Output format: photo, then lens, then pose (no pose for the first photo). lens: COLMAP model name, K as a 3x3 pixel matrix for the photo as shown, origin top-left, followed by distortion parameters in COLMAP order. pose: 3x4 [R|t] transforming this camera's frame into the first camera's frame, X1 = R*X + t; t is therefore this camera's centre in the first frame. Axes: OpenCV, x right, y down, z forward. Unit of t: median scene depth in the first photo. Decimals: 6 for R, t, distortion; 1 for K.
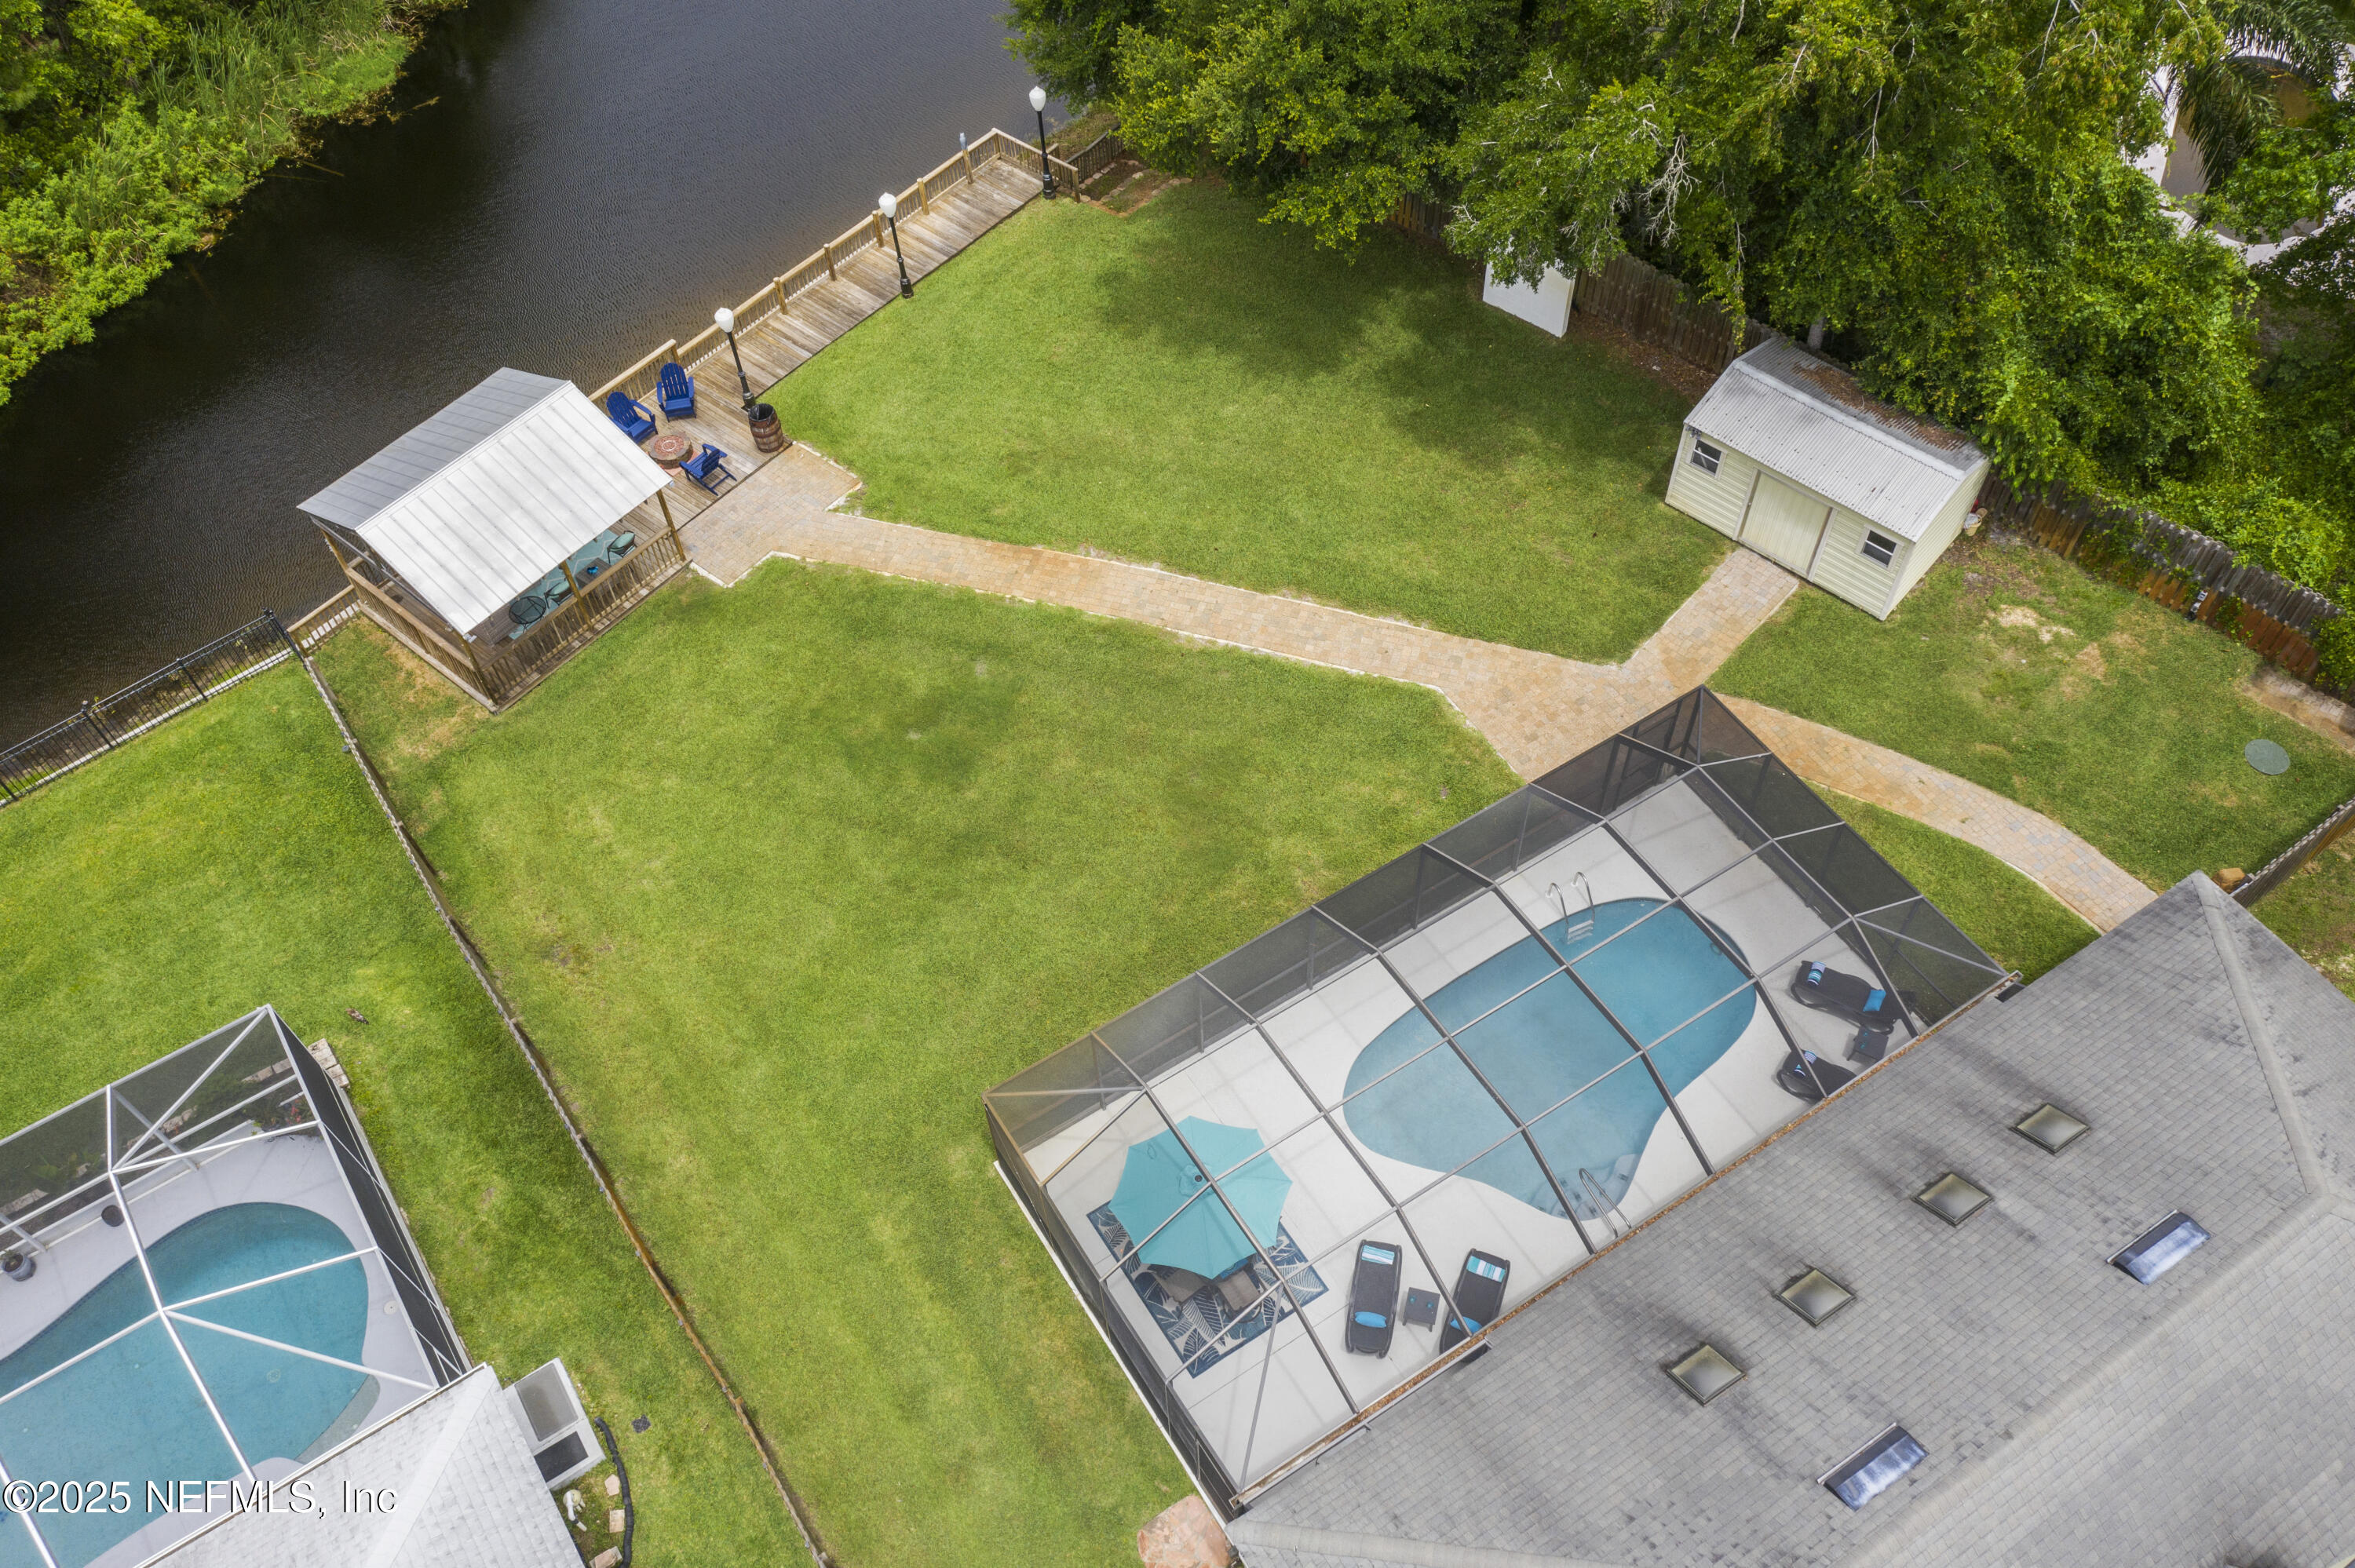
lens RADIAL K [[1849.4, 0, 1177.5], [0, 1849.4, 784.0], [0, 0, 1]] dist [-0.020715, 0.003538]
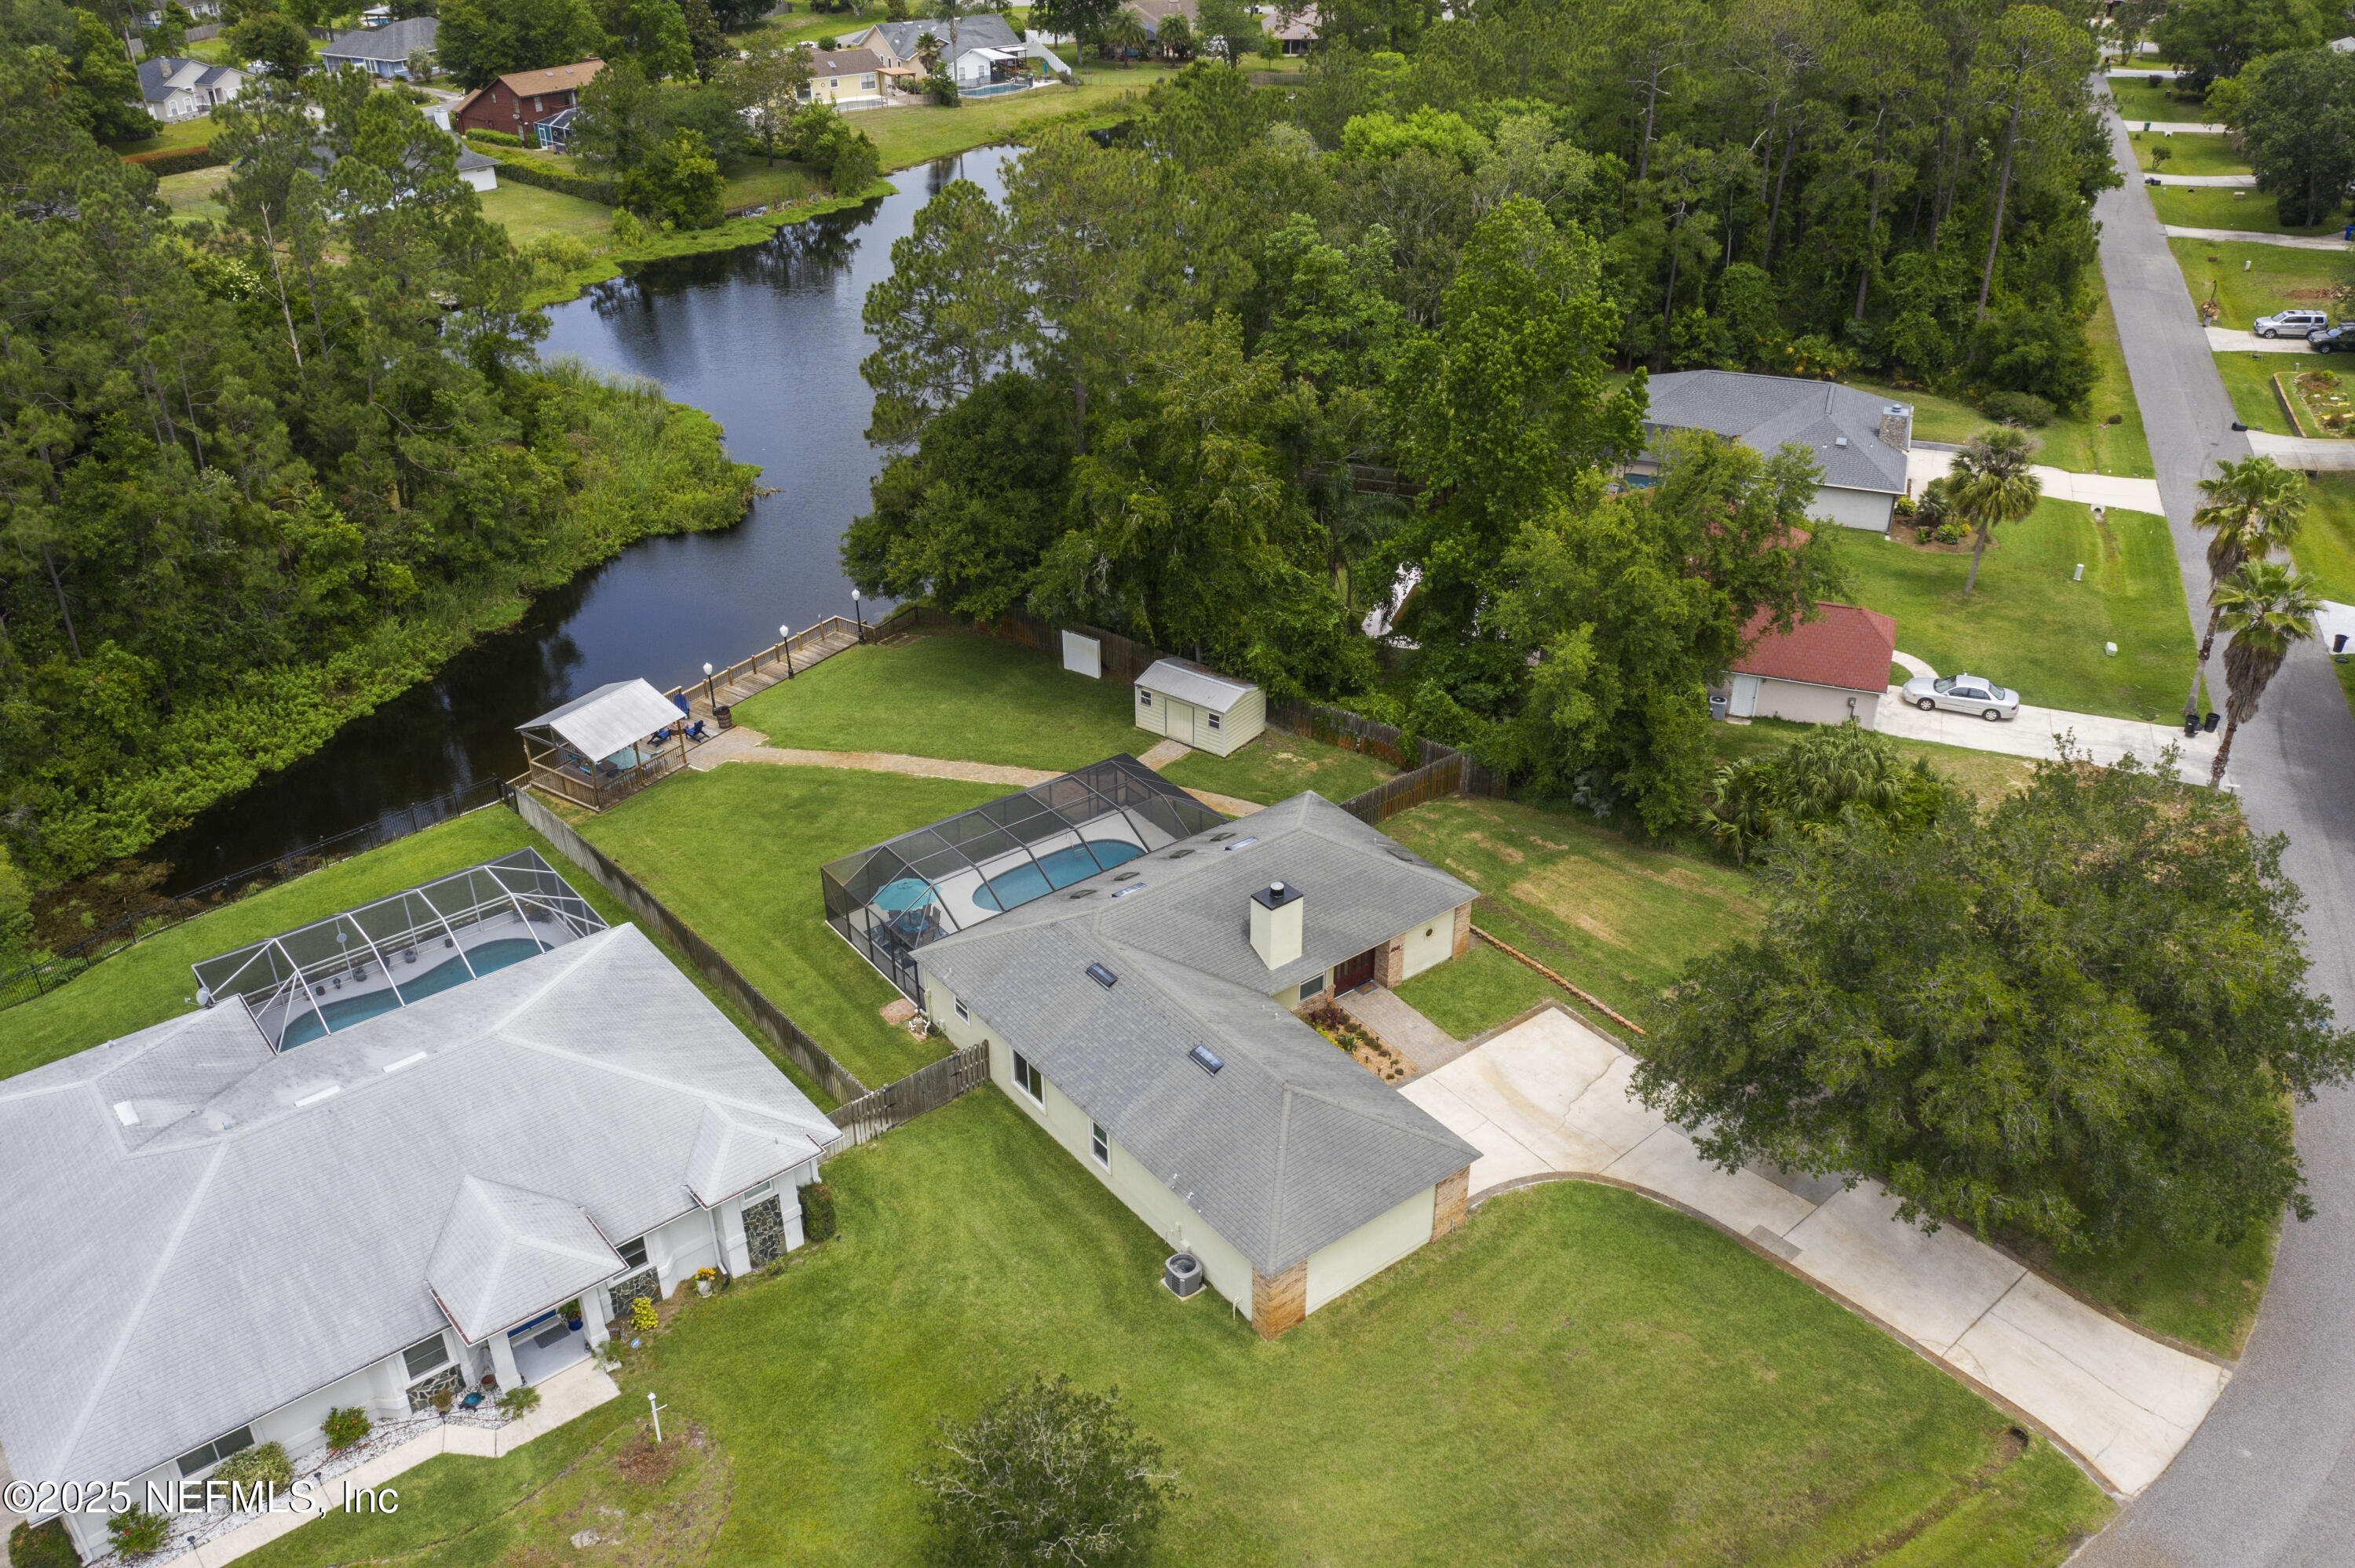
lens RADIAL K [[1849.4, 0, 1177.5], [0, 1849.4, 784.0], [0, 0, 1]] dist [-0.020715, 0.003538]
pose [[0.996174, -0.024729, 0.083824, 0.127156], [0.056619, 0.913249, -0.403449, 0.823864], [-0.066576, 0.406651, 0.911155, -1.019535]]
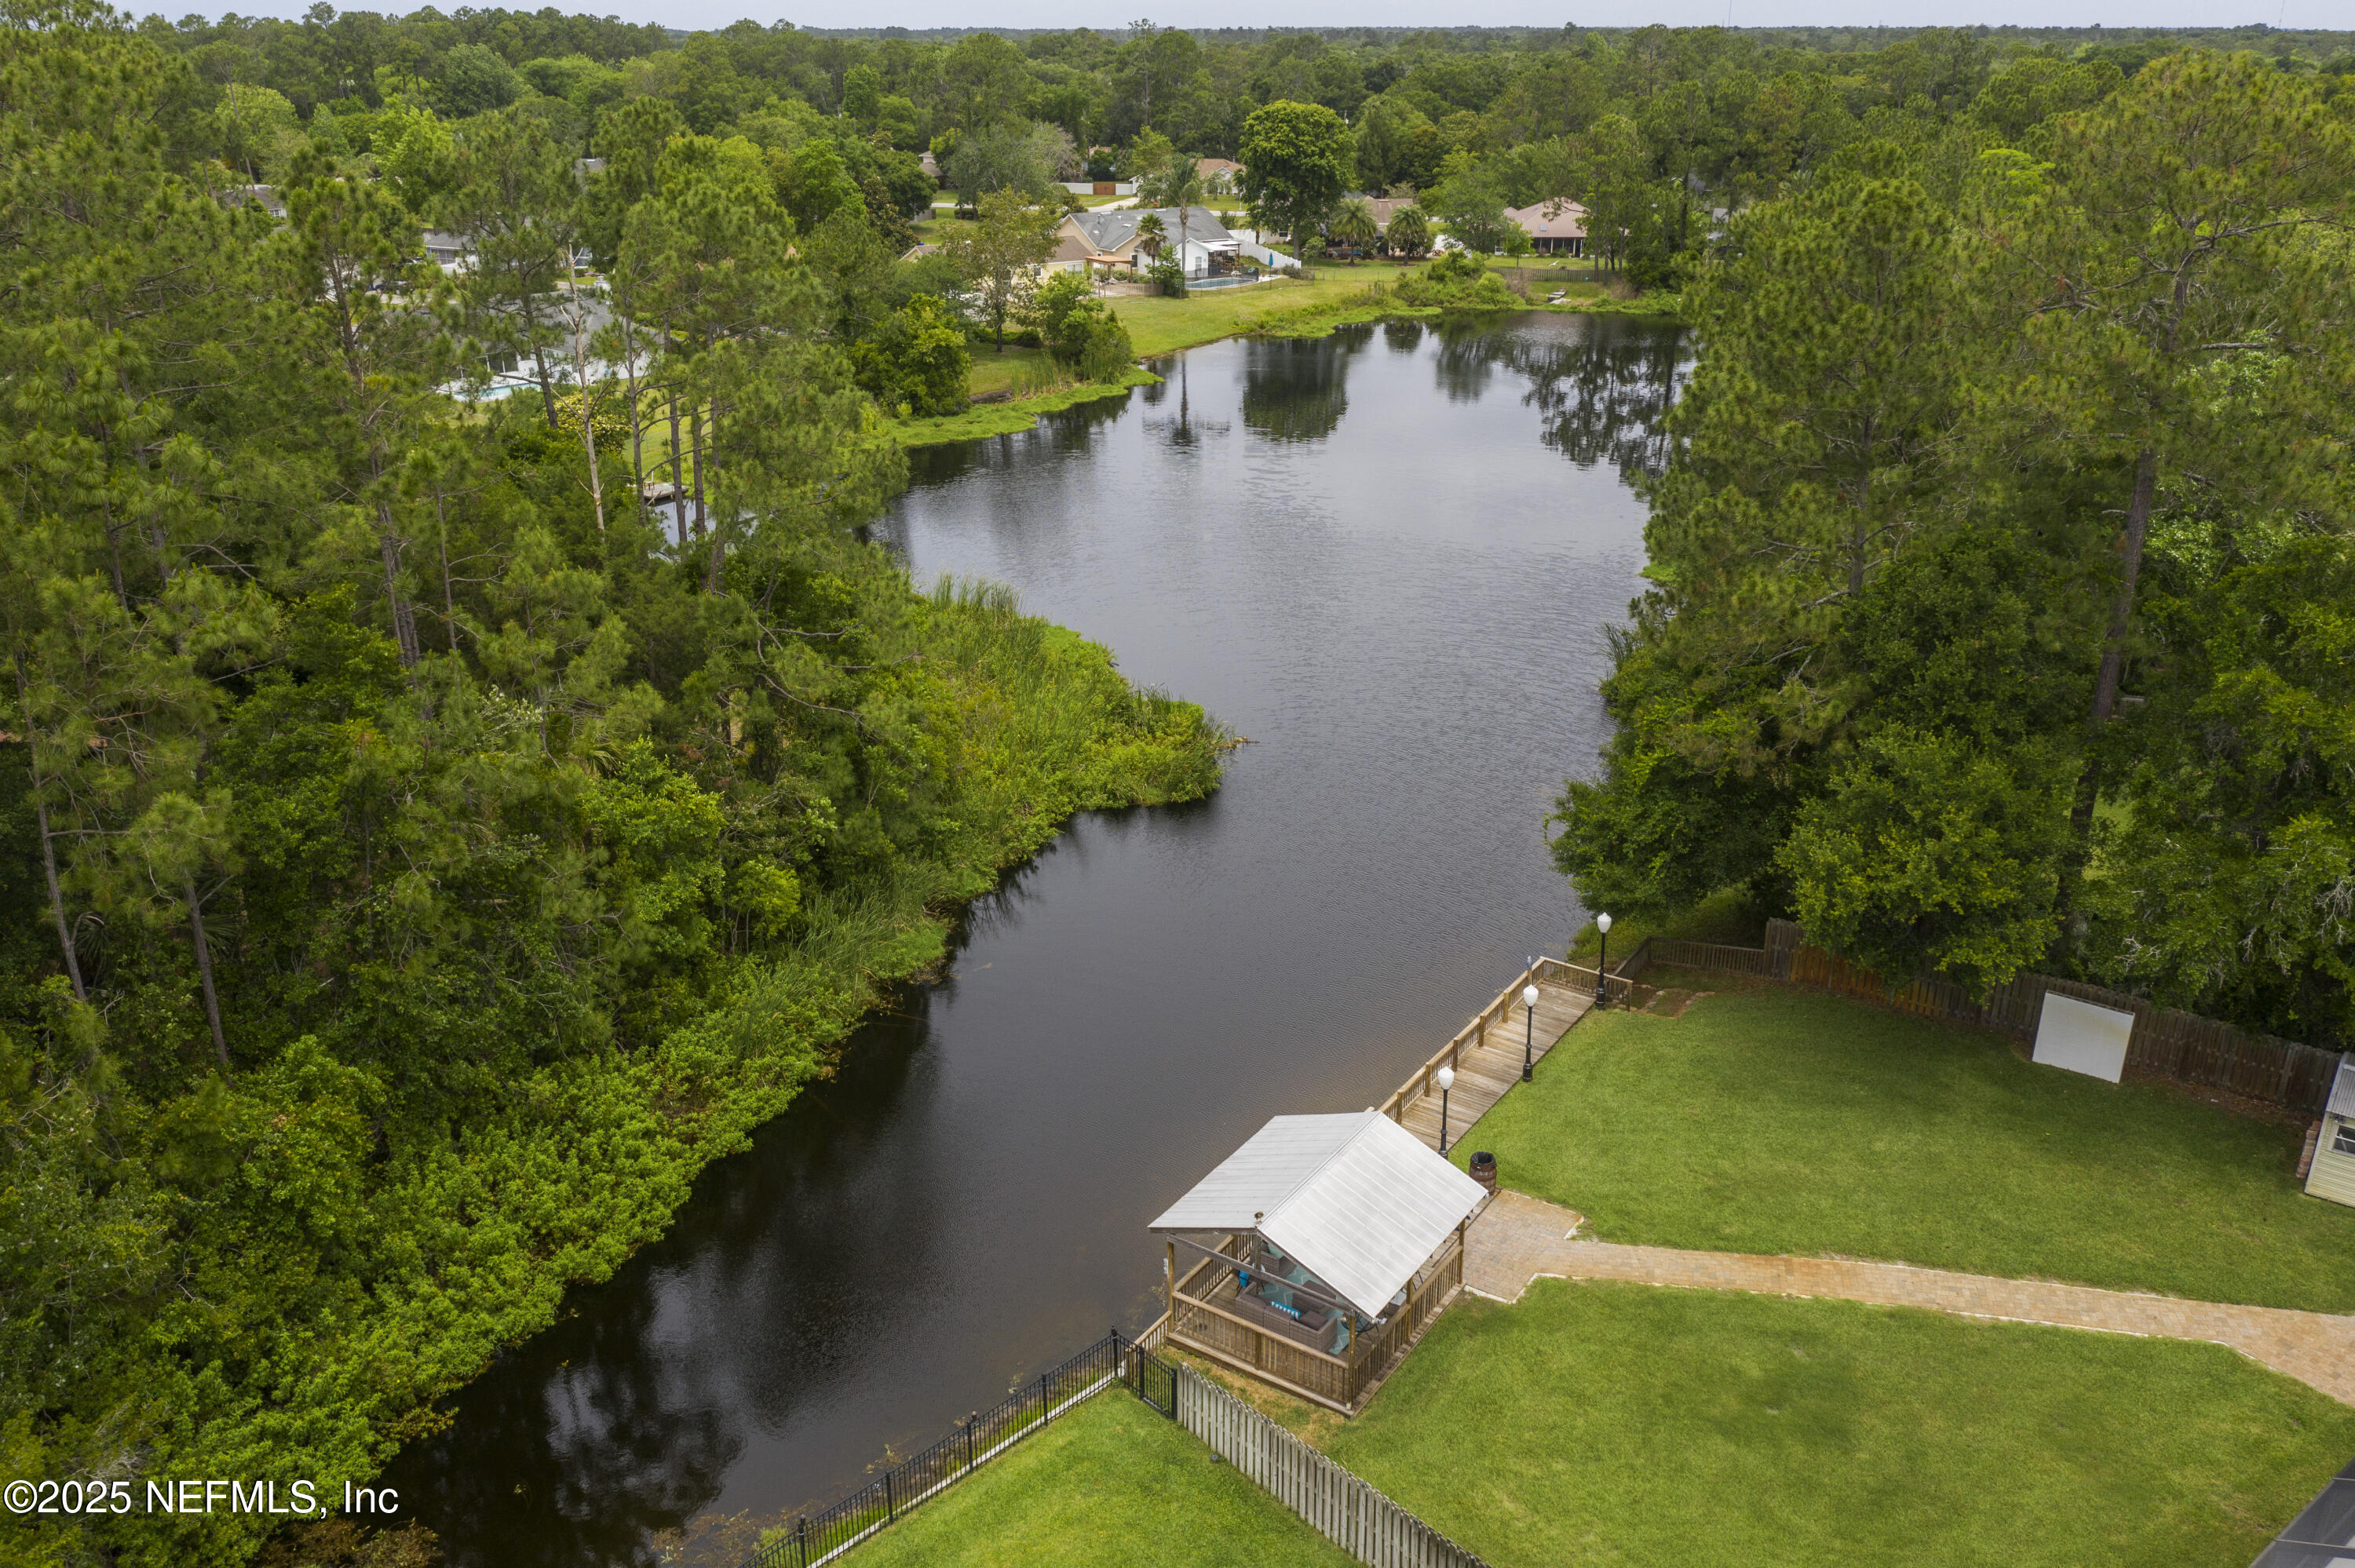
lens RADIAL K [[1849.4, 0, 1177.5], [0, 1849.4, 784.0], [0, 0, 1]] dist [-0.020715, 0.003538]
pose [[0.995509, -0.013107, 0.093755, -0.538019], [0.060475, 0.850001, -0.523299, 0.185720], [-0.072833, 0.526619, 0.846976, -0.042719]]
